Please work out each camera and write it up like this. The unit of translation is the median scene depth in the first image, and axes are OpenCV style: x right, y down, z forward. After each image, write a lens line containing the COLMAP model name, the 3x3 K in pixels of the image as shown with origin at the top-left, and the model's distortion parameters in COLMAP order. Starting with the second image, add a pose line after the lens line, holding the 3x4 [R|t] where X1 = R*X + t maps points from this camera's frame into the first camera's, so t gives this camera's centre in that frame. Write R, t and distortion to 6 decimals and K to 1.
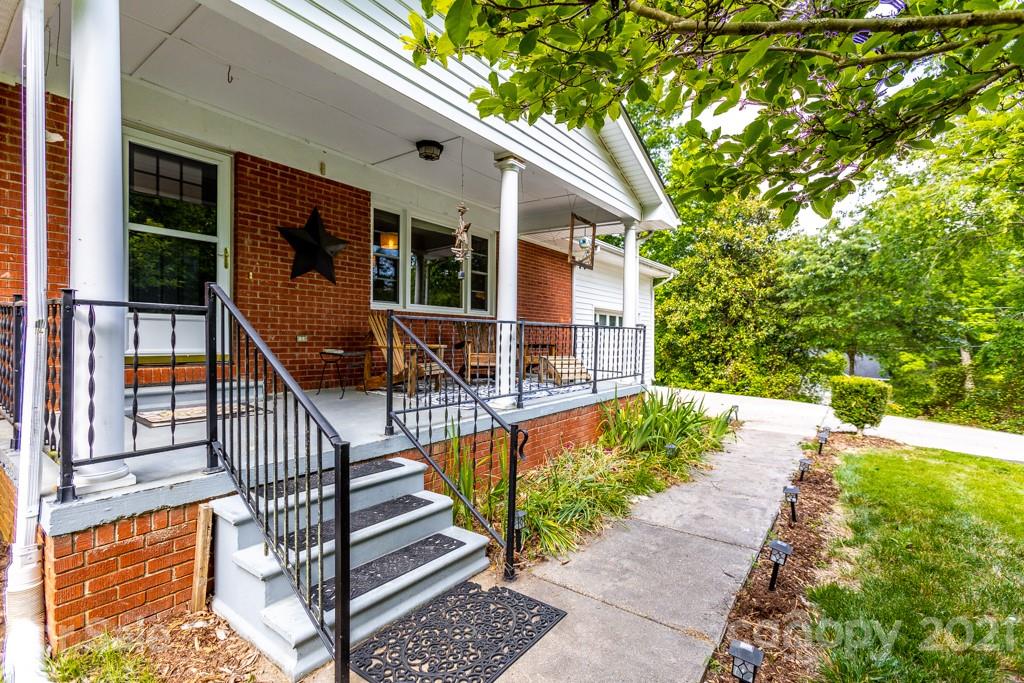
lens RADIAL K [[478.0, 0, 512.0], [0, 478.0, 341.5], [0, 0, 1]] dist [0.000194, 0.000784]
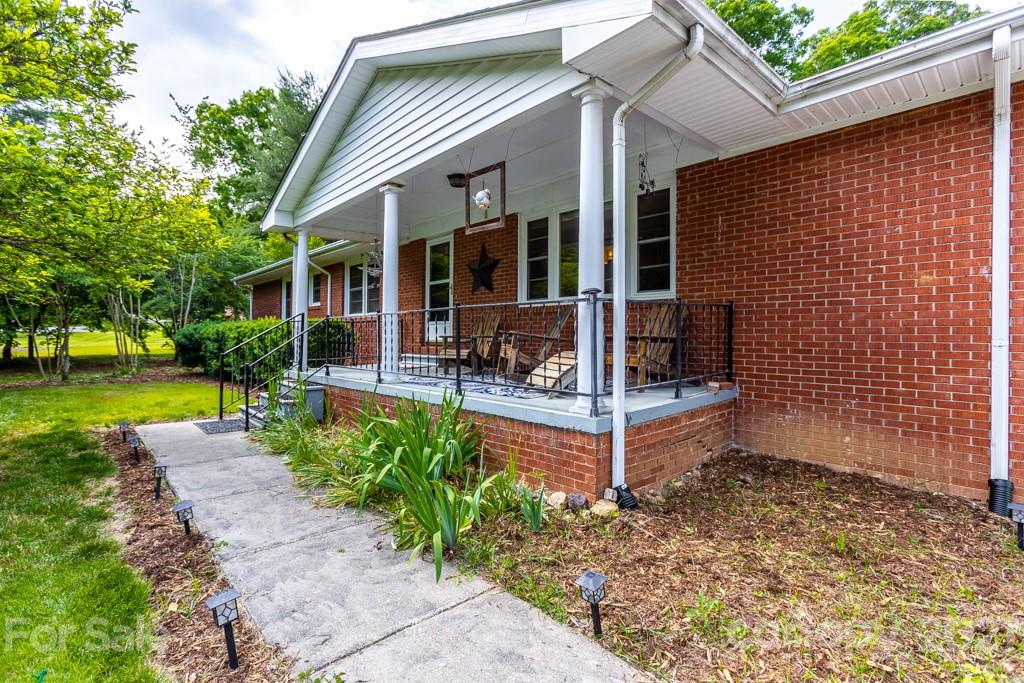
lens RADIAL K [[478.0, 0, 512.0], [0, 478.0, 341.5], [0, 0, 1]] dist [0.000194, 0.000784]
pose [[-0.189933, 0.012358, -0.981719, 1.210169], [0.001171, 0.999923, 0.012361, 0.006945], [0.981796, 0.001198, -0.189933, 1.607336]]
